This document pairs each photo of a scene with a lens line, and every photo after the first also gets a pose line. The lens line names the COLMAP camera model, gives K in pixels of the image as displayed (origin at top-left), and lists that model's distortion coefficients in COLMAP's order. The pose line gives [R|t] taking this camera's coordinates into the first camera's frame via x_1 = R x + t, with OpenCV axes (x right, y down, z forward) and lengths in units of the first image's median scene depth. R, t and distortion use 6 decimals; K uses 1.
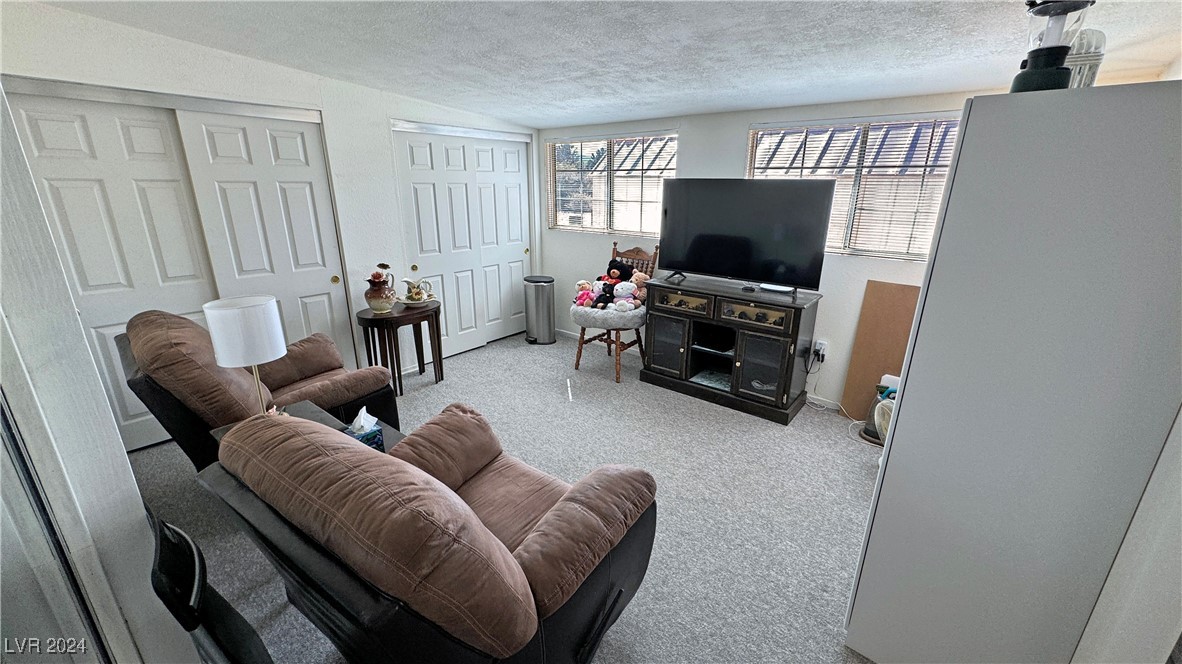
lens RADIAL K [[473.6, 0, 591.0], [0, 473.6, 332.0], [0, 0, 1]] dist [-0.000247, -0.000012]
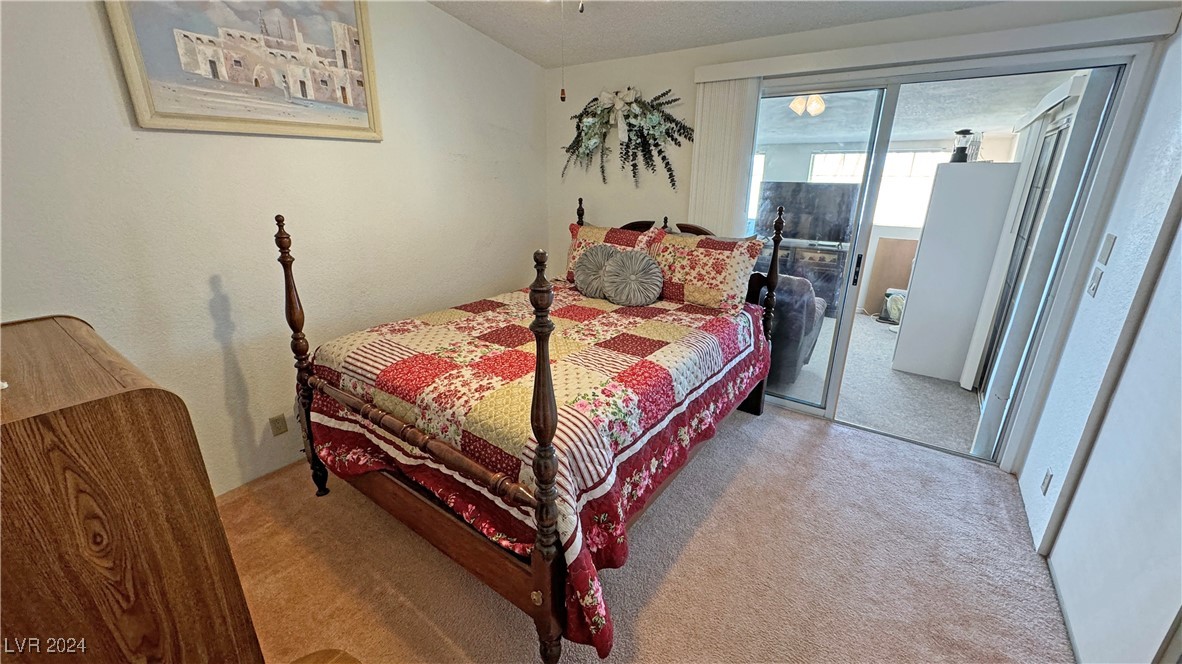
lens RADIAL K [[473.6, 0, 591.0], [0, 473.6, 332.0], [0, 0, 1]] dist [-0.000247, -0.000012]
pose [[0.998641, -0.023555, 0.046489, -0.676505], [0.022375, 0.999418, 0.025737, 0.200848], [-0.047069, -0.024662, 0.998587, -0.830704]]
